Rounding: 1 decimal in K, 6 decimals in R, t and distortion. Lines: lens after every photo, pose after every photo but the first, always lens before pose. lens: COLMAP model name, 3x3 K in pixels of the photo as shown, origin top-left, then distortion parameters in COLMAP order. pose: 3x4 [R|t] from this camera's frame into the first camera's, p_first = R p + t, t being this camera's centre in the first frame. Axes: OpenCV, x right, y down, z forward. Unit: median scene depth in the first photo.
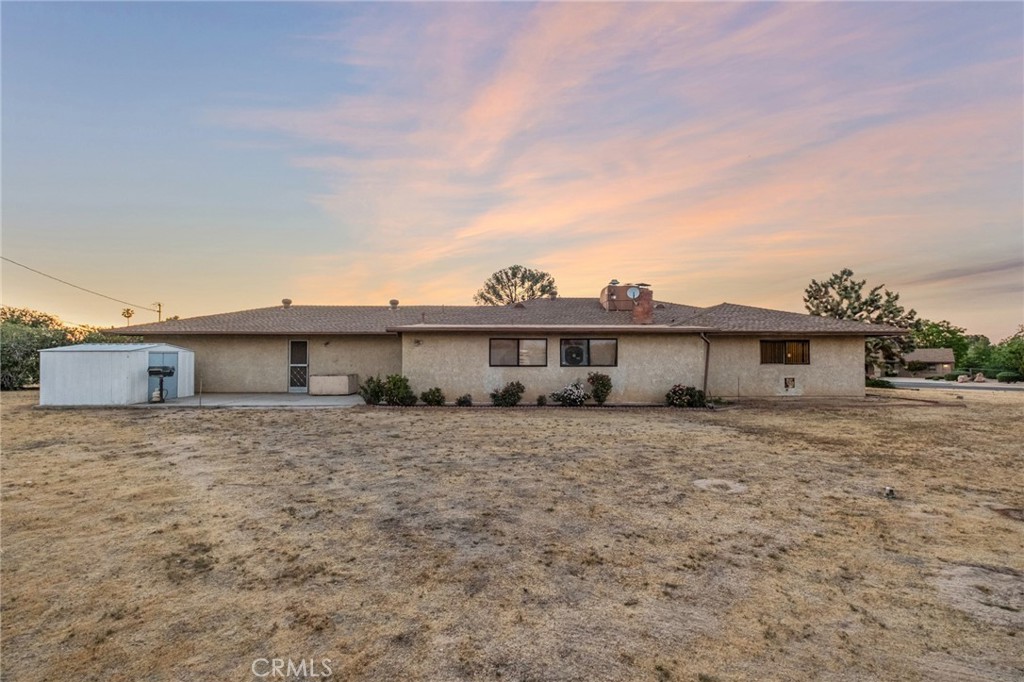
lens RADIAL K [[439.5, 0, 512.0], [0, 439.5, 341.0], [0, 0, 1]] dist [-0.011254, 0.000024]
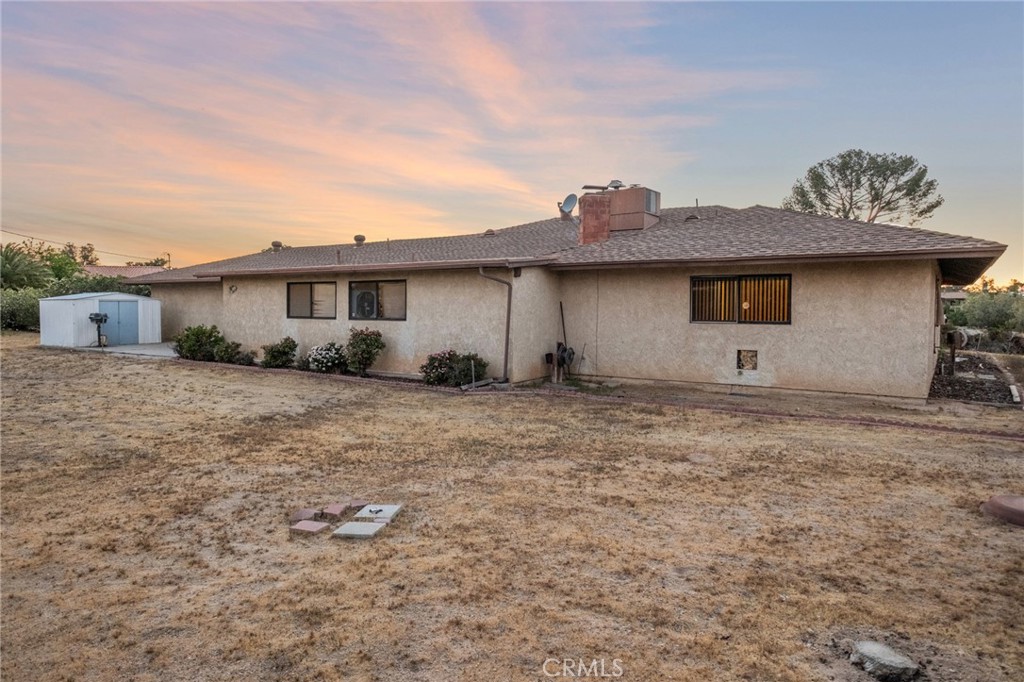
lens RADIAL K [[618.3, 0, 512.0], [0, 618.3, 341.0], [0, 0, 1]] dist [-0.002715, -0.001335]
pose [[0.833619, 0.035509, -0.551198, 0.865730], [0.016389, 0.995902, 0.088944, 0.005798], [0.552097, -0.083179, 0.829620, 0.272980]]
